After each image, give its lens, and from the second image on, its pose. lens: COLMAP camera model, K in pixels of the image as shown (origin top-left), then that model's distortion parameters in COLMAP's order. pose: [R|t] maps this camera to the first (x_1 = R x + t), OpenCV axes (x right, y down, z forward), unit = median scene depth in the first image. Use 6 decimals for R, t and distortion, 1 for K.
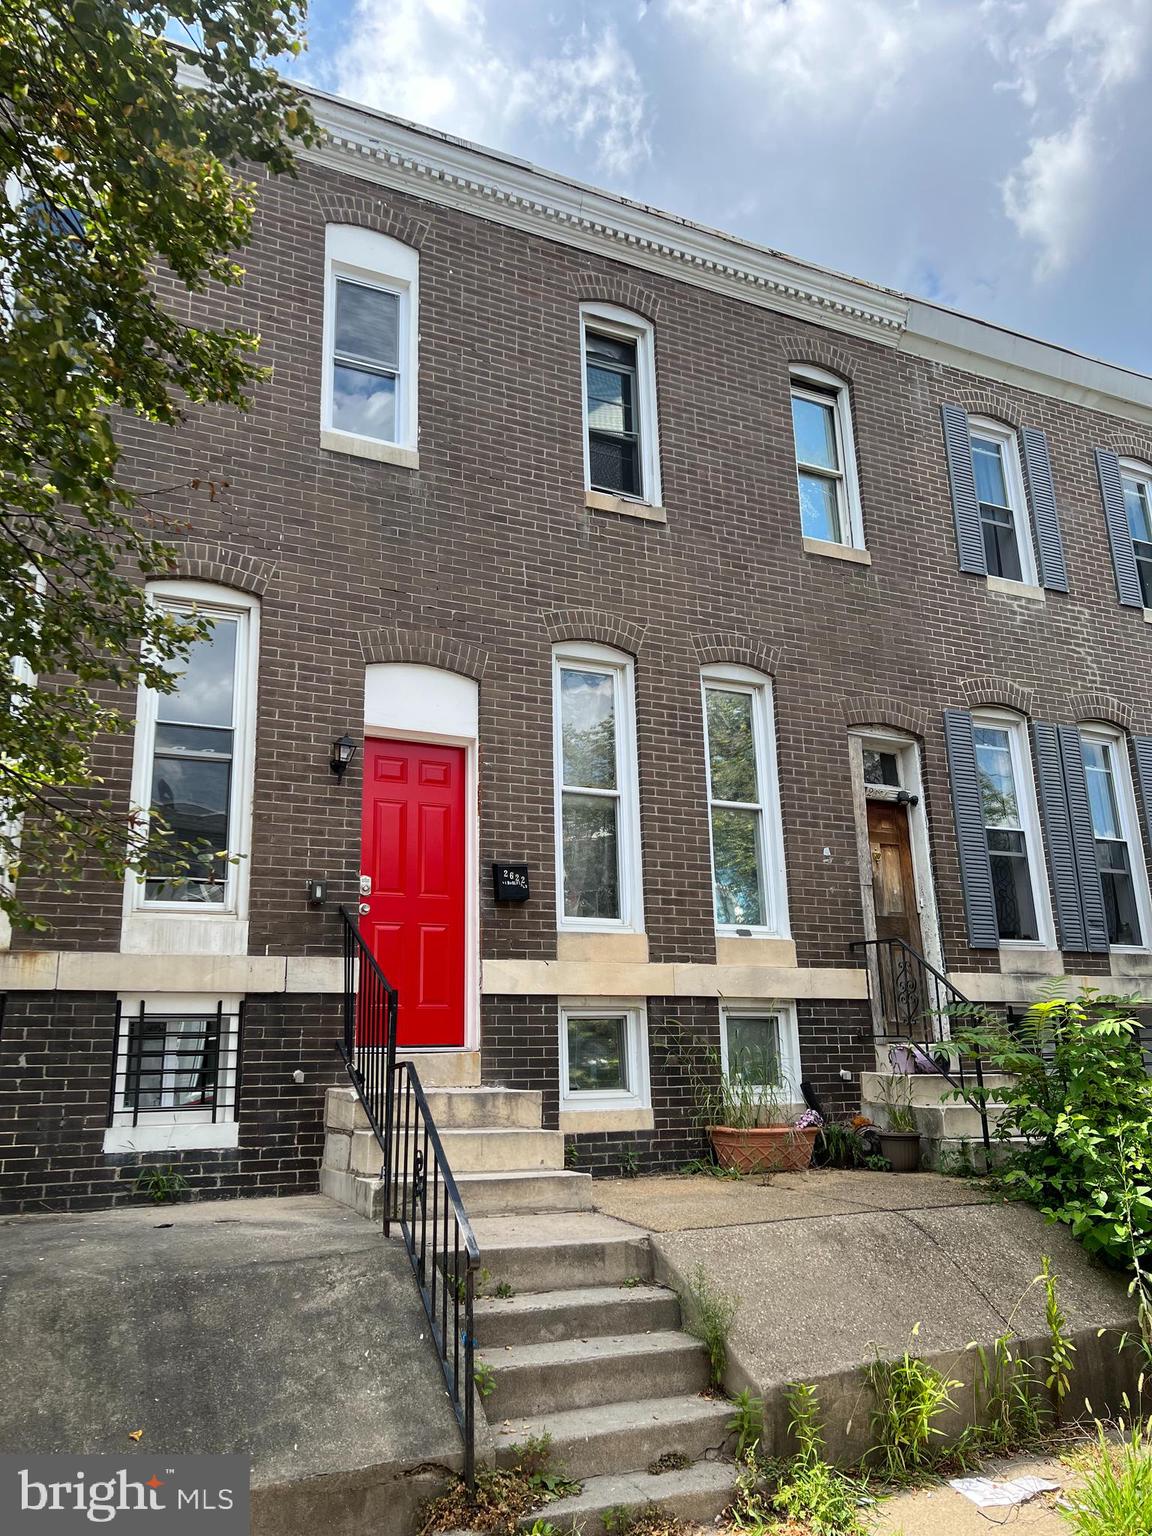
lens RADIAL K [[1149.5, 0, 564.1], [0, 1149.5, 774.4], [0, 0, 1]] dist [0.072503, -0.086657]
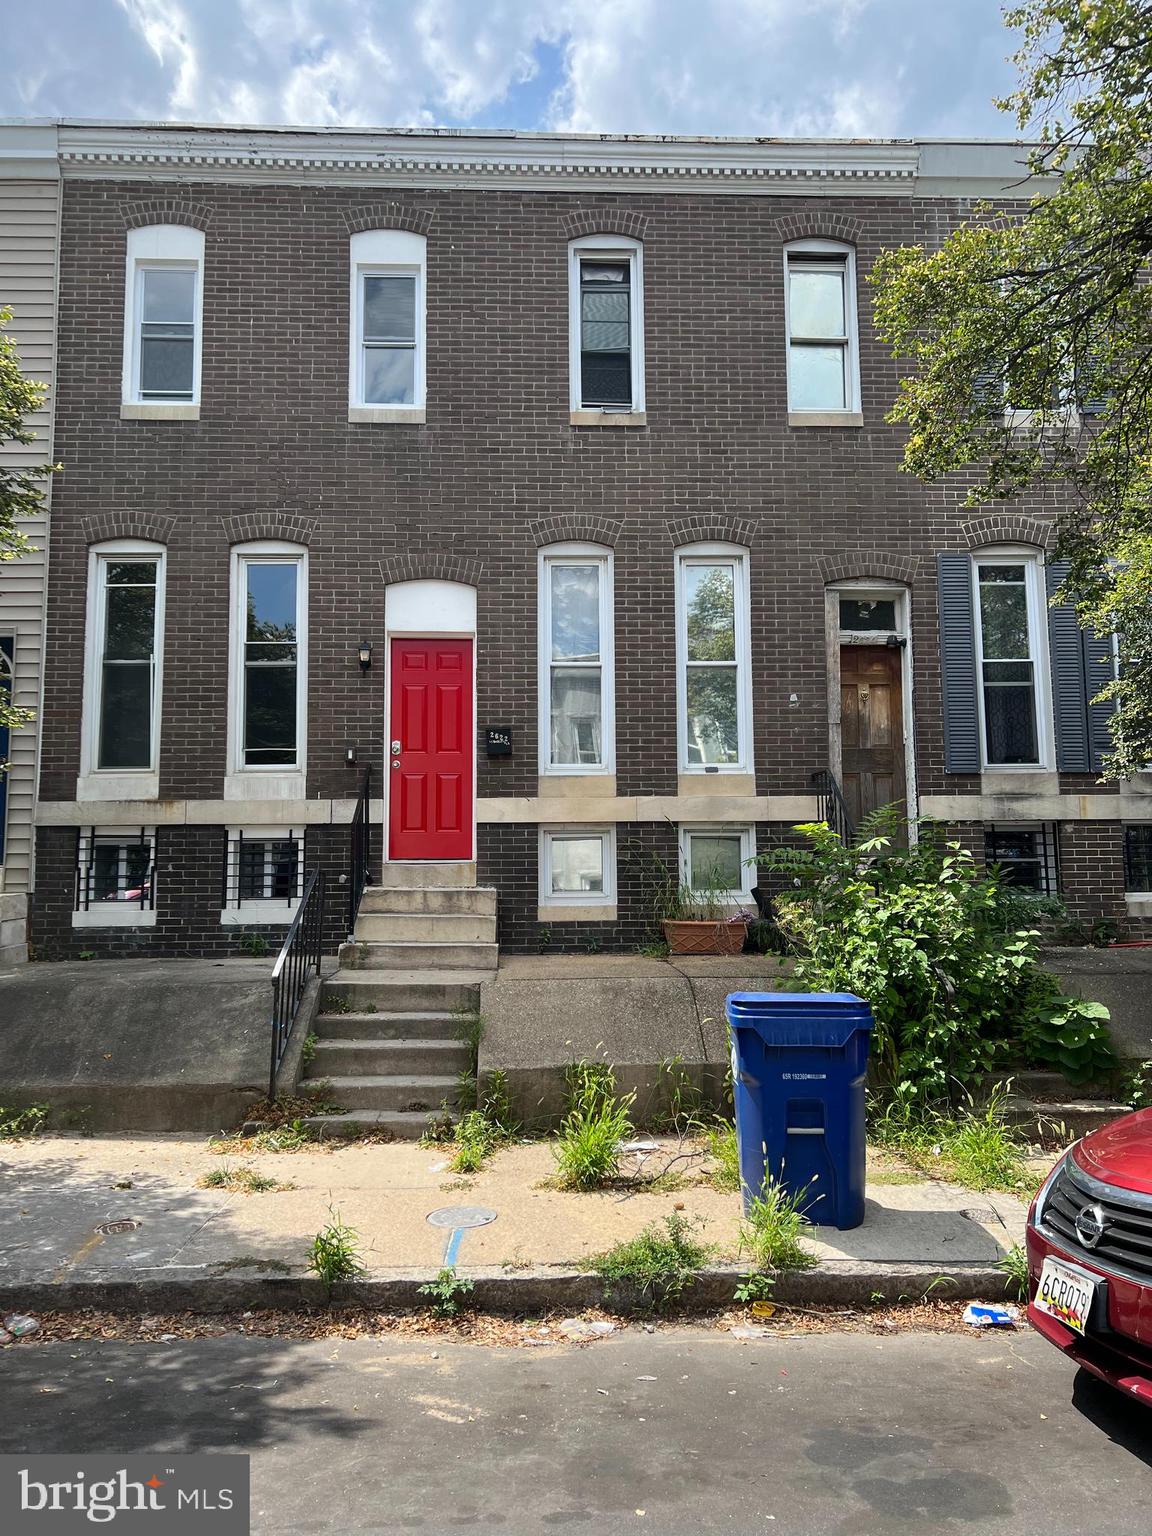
lens RADIAL K [[1149.5, 0, 575.9], [0, 1149.5, 769.2], [0, 0, 1]] dist [0.072503, -0.086657]
pose [[0.917526, -0.032016, -0.396384, 0.527910], [0.090470, 0.987423, 0.129659, -0.035024], [0.387248, -0.154826, 0.908883, -0.168829]]
